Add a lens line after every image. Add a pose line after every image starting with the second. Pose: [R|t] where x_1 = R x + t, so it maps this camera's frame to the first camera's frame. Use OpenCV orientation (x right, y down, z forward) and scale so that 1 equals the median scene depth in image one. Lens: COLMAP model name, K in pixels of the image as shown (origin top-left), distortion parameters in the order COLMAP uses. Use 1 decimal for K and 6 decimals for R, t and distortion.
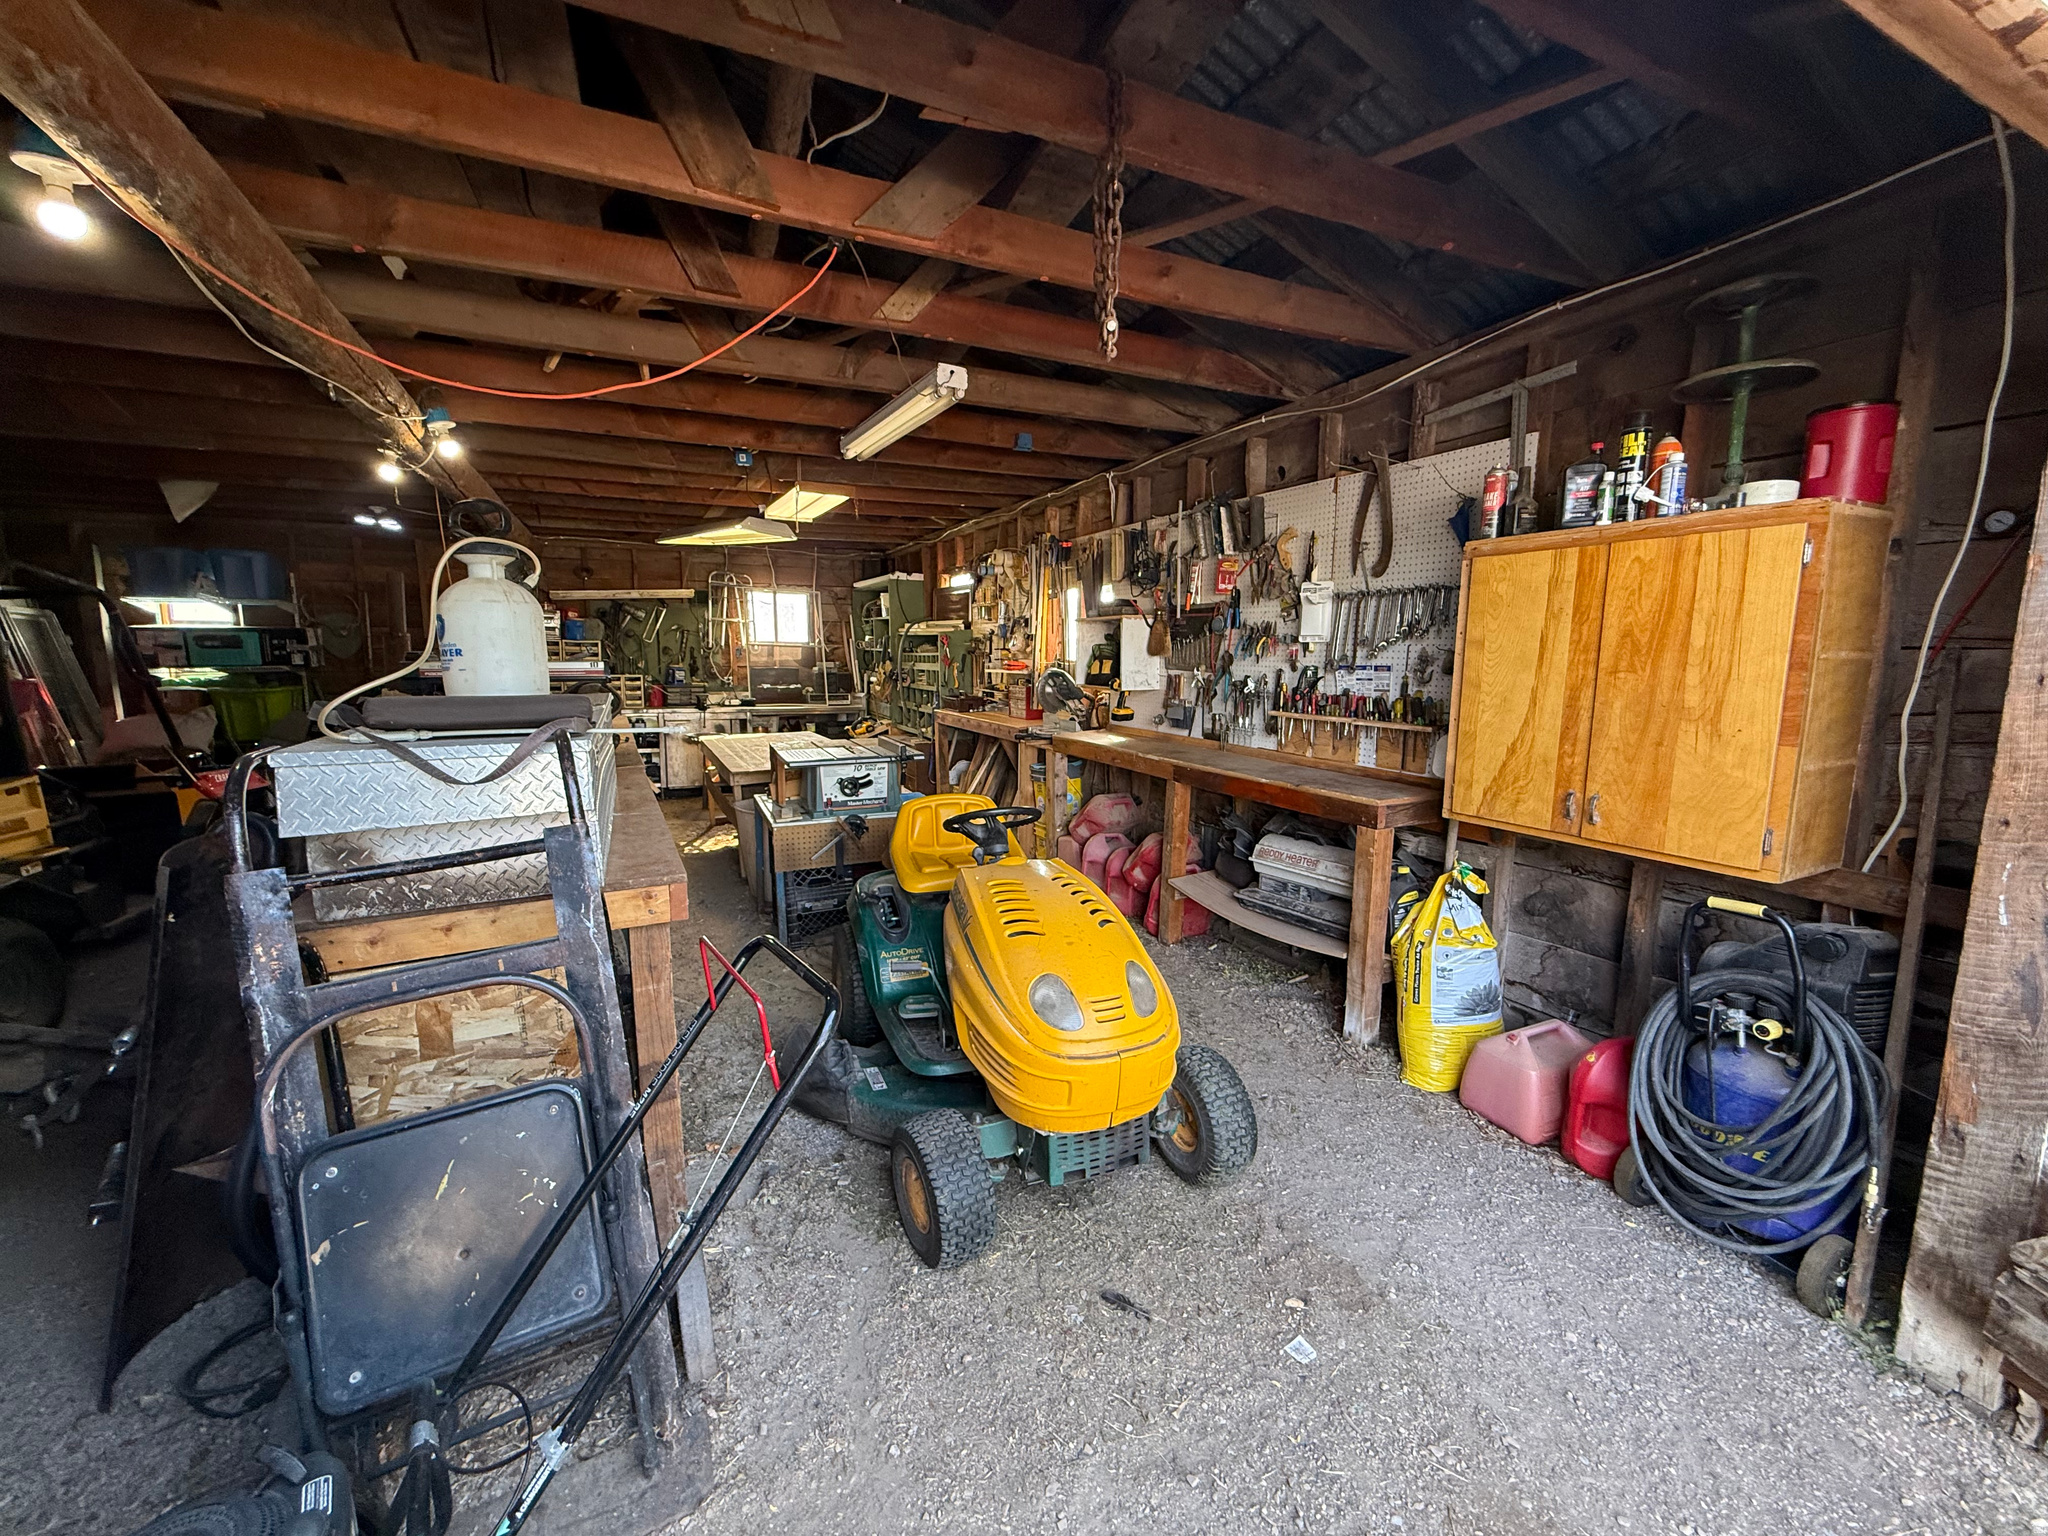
lens RADIAL K [[816.3, 0, 1024.2], [0, 816.3, 772.3], [0, 0, 1]] dist [0.005873, 0.000637]
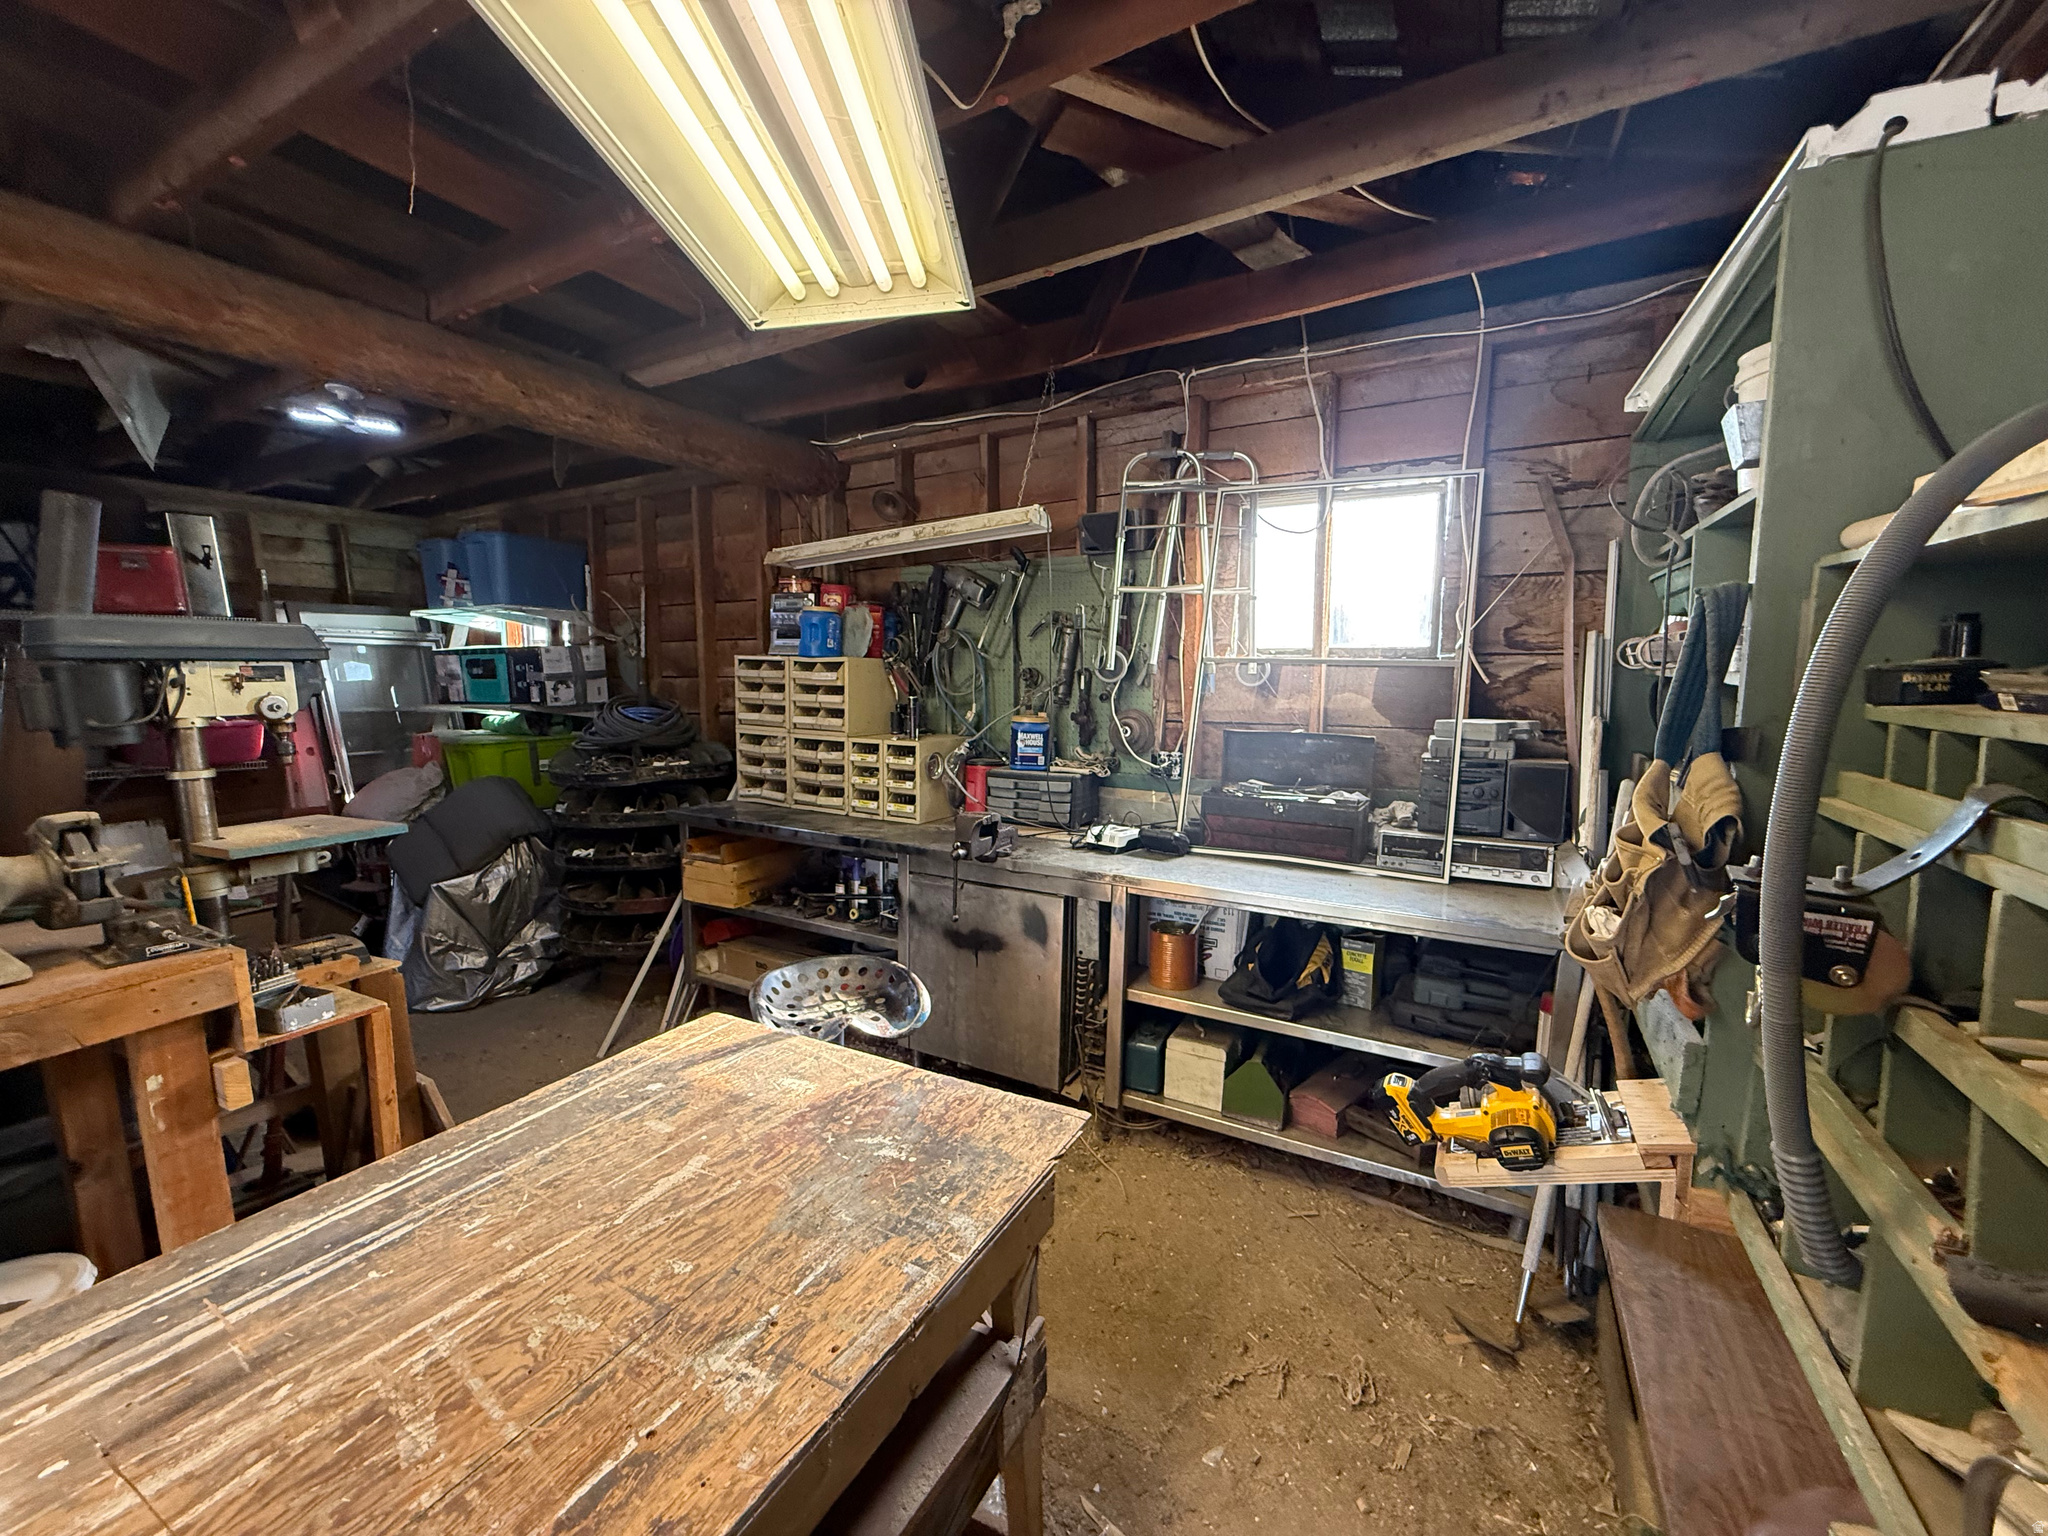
lens RADIAL K [[816.3, 0, 1014.7], [0, 816.3, 763.6], [0, 0, 1]] dist [0.005873, 0.000637]
pose [[0.559415, 0.085810, -0.824434, -0.104544], [-0.120058, 0.992527, 0.021841, -0.111122], [0.820147, 0.086762, 0.565536, 0.740807]]
